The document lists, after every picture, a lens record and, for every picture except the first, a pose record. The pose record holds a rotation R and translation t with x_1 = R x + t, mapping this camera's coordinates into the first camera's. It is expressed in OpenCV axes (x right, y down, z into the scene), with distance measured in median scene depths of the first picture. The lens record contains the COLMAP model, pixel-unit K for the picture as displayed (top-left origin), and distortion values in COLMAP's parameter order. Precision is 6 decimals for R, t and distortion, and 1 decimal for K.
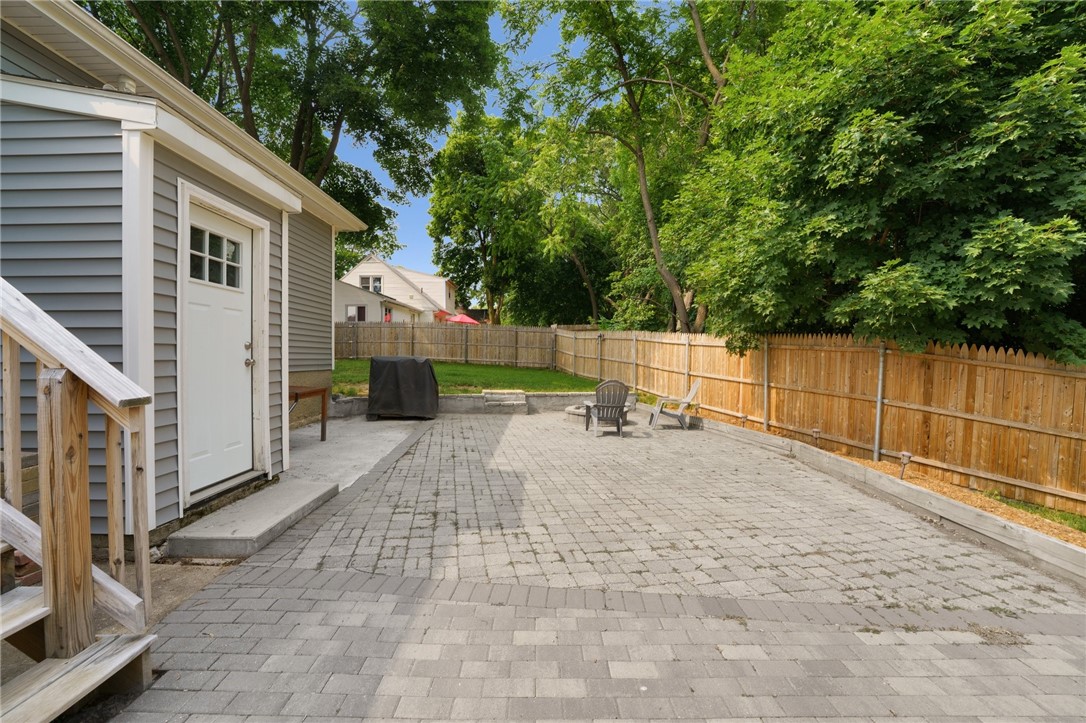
lens RADIAL K [[439.9, 0, 543.7], [0, 439.9, 359.2], [0, 0, 1]] dist [-0.021836, -0.000139]
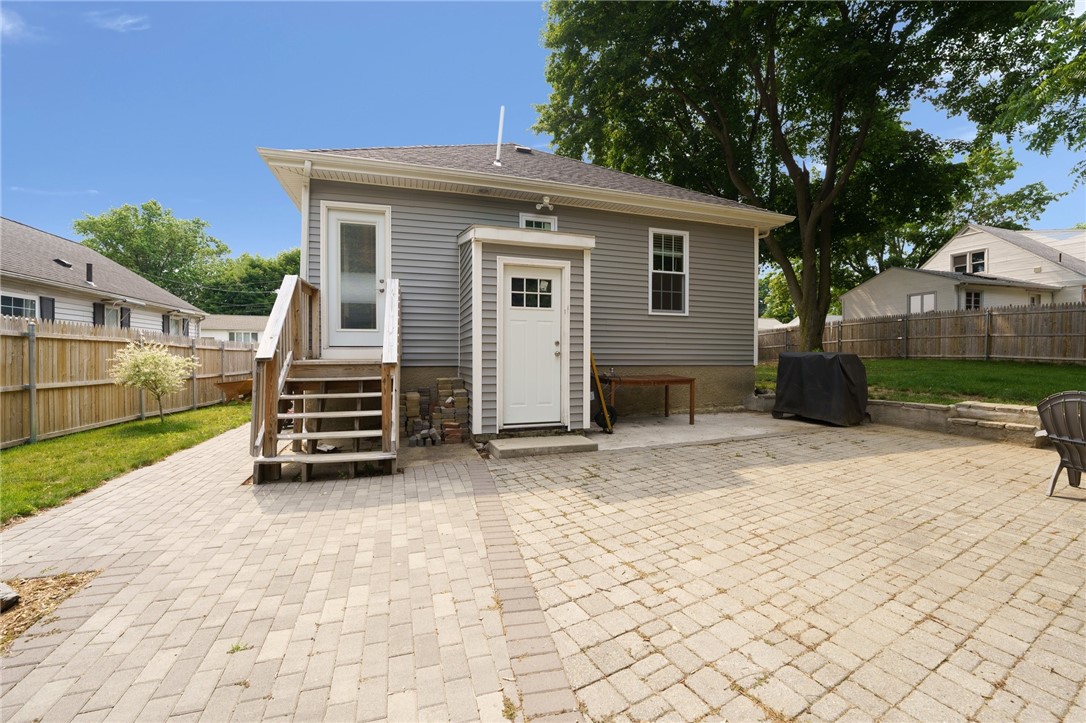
lens RADIAL K [[439.9, 0, 543.7], [0, 439.9, 359.2], [0, 0, 1]] dist [-0.021836, -0.000139]
pose [[0.298576, 0.004867, -0.954373, 0.892050], [-0.008600, 0.999960, 0.002409, 0.026082], [0.954347, 0.007488, 0.298606, 0.508146]]
